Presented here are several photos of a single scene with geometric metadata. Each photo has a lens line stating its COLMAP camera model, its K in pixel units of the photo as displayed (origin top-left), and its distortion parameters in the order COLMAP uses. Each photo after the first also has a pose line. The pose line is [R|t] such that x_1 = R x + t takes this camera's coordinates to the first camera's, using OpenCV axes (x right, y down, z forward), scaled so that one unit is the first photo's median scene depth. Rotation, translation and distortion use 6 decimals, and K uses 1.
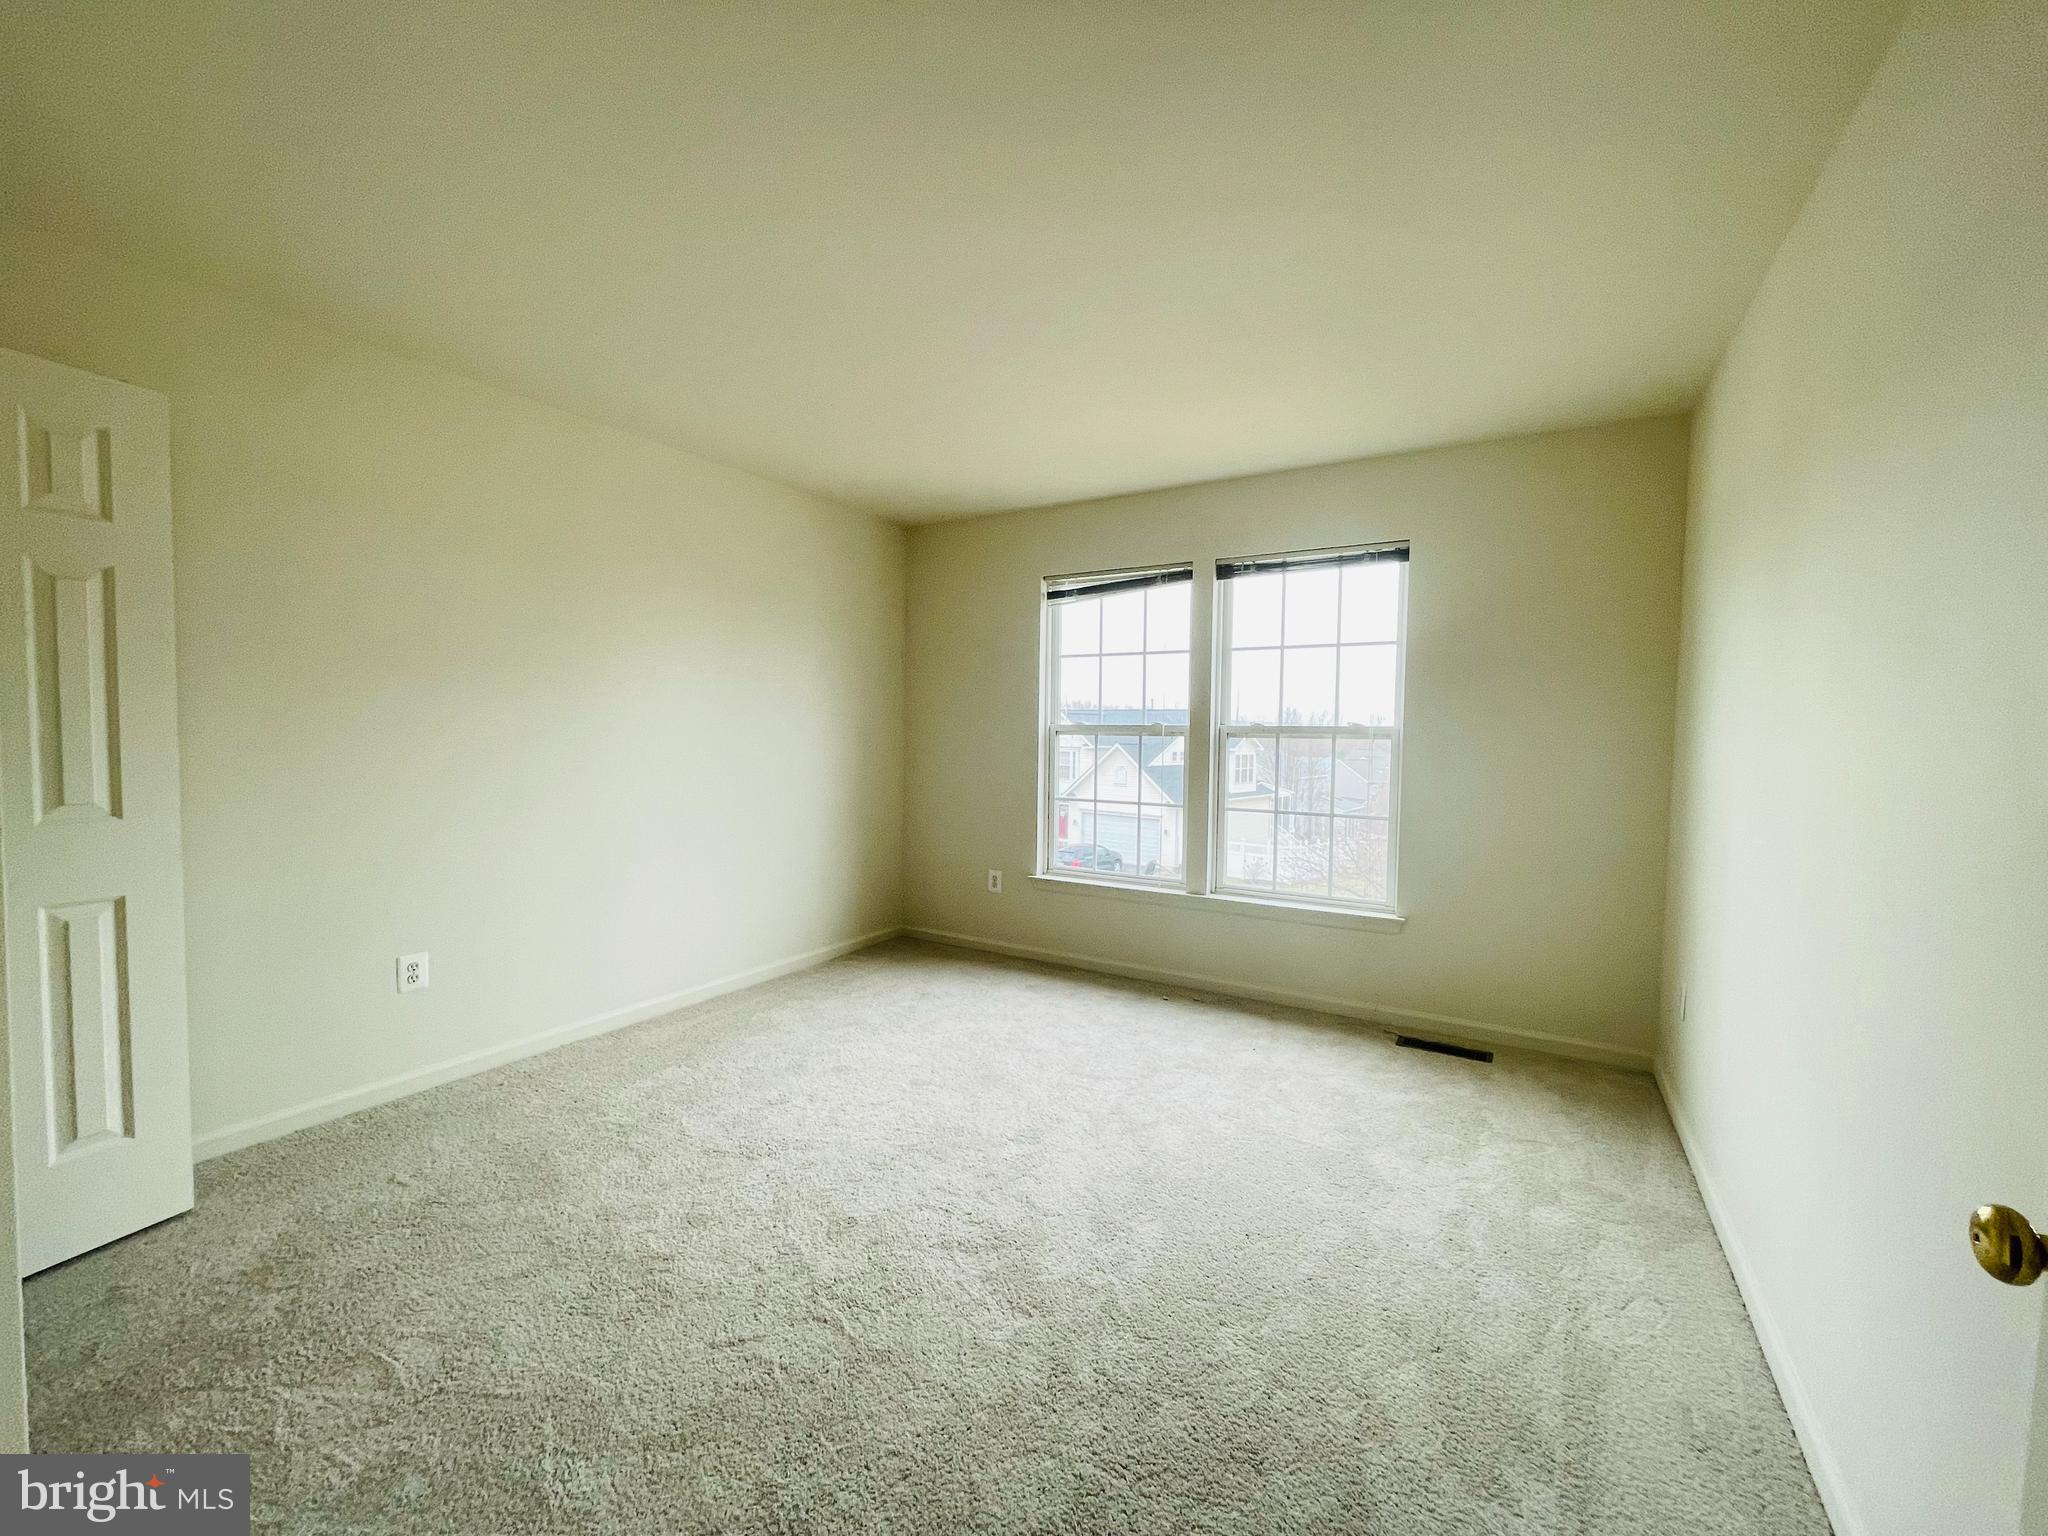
lens RADIAL K [[824.5, 0, 1013.7], [0, 824.5, 764.8], [0, 0, 1]] dist [0.013427, -0.000063]
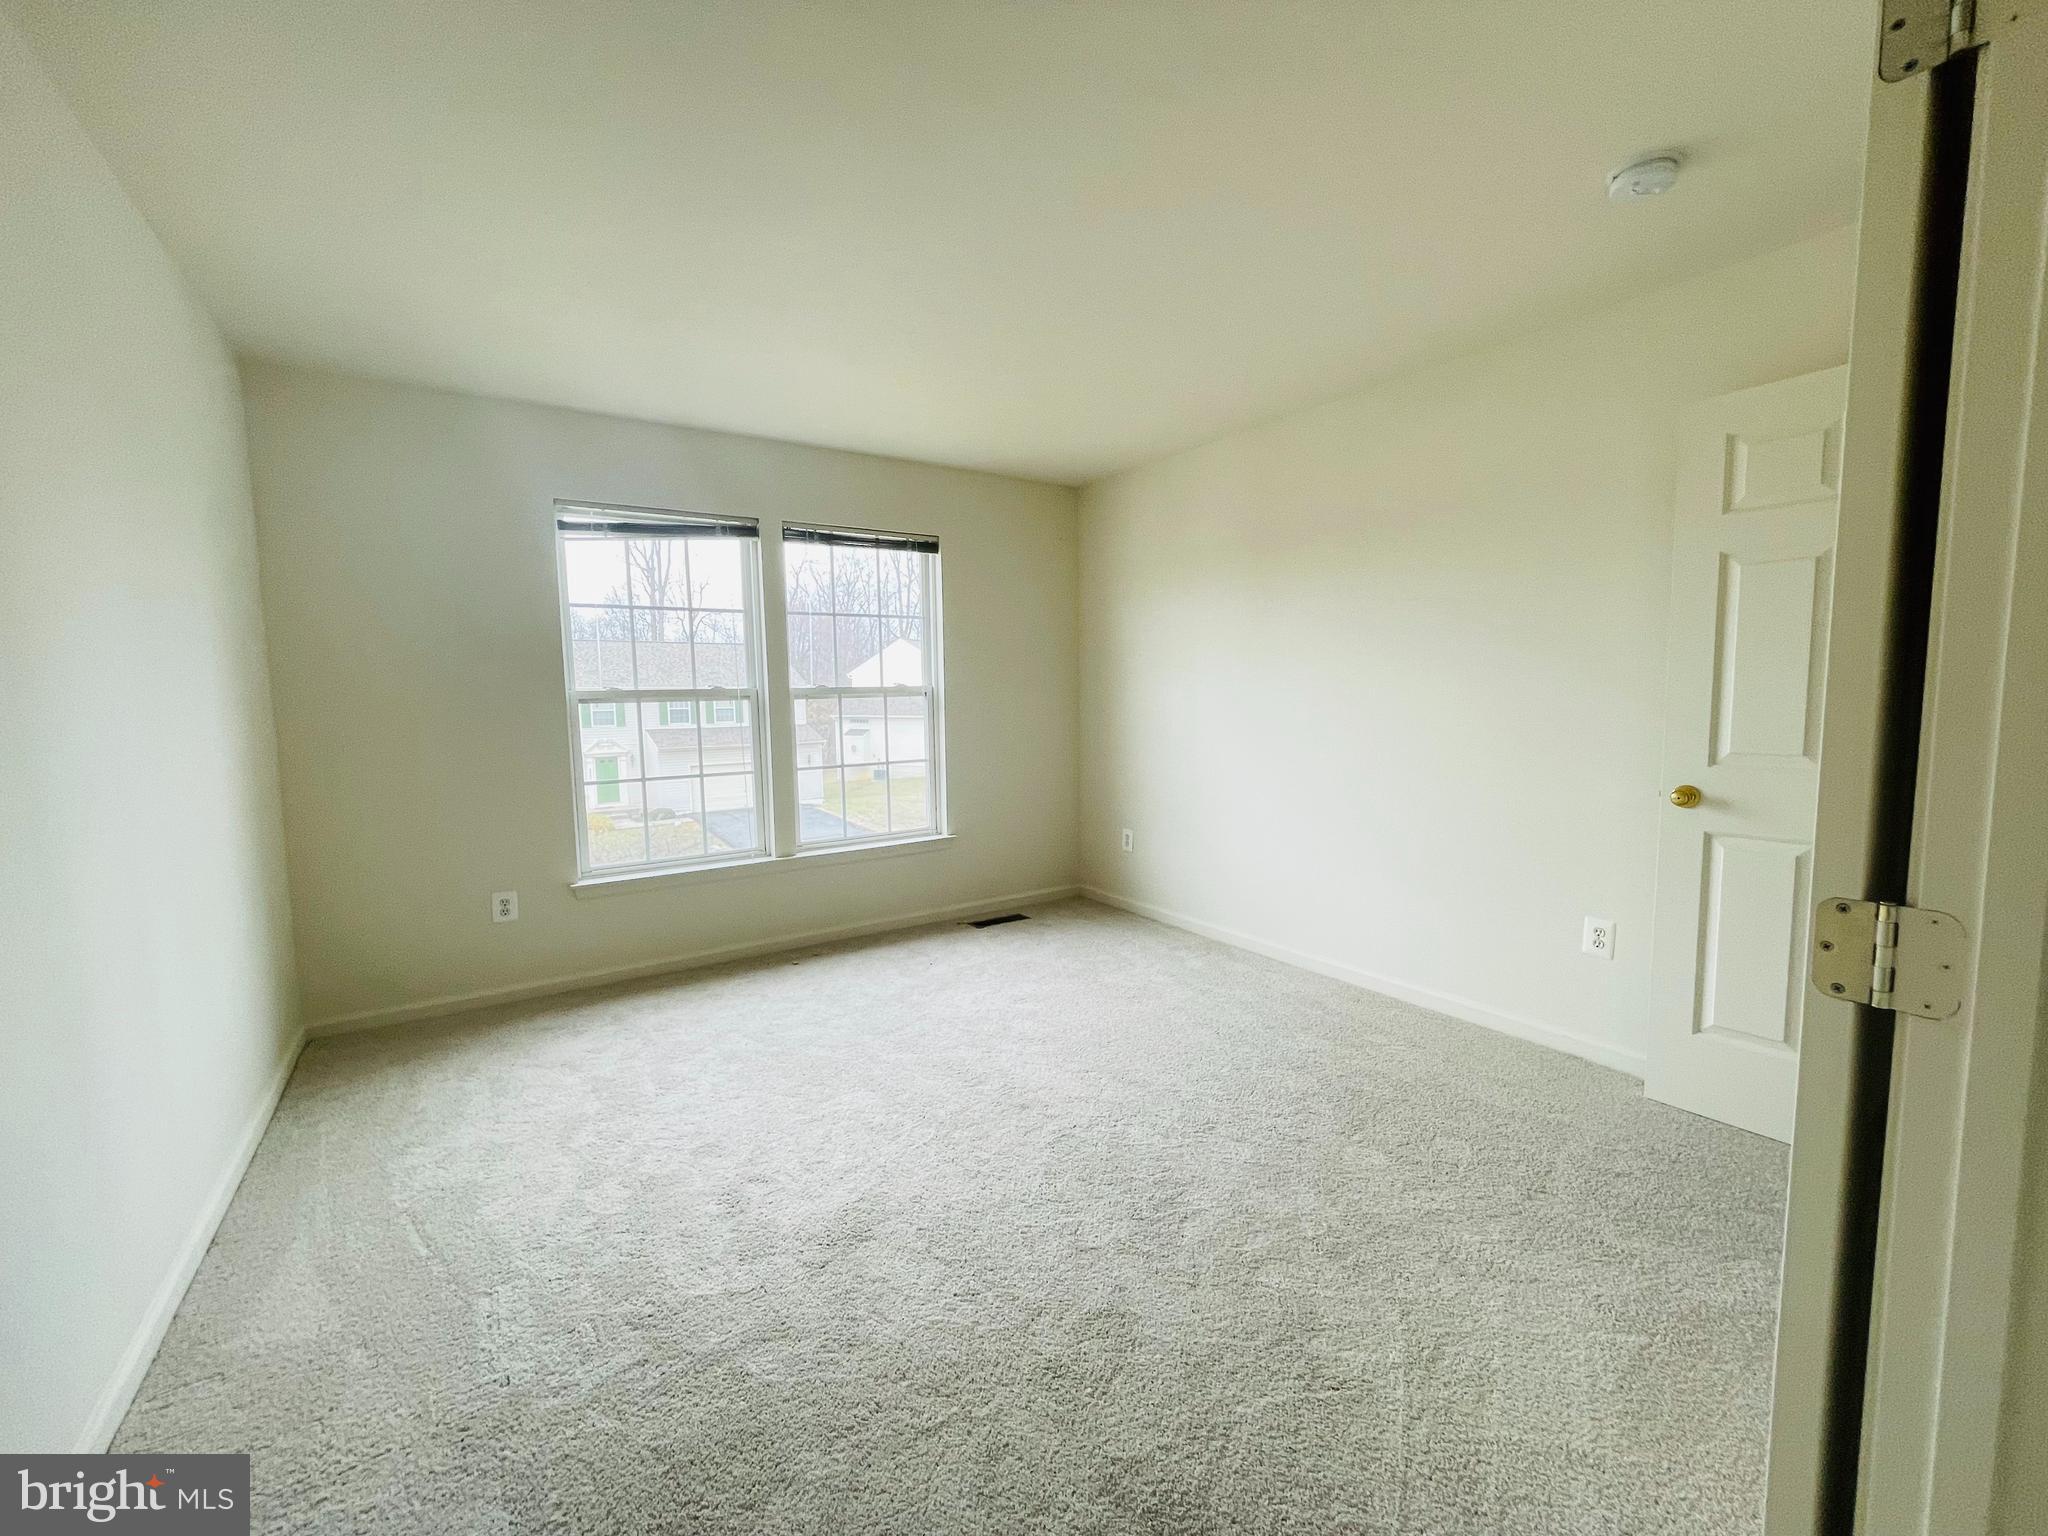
lens RADIAL K [[824.5, 0, 1012.1], [0, 824.5, 766.7], [0, 0, 1]] dist [0.013427, -0.000063]
pose [[0.435492, -0.102130, 0.894380, -0.585753], [0.062744, 0.994571, 0.083020, -0.020092], [-0.898003, 0.019963, 0.439535, 0.329855]]
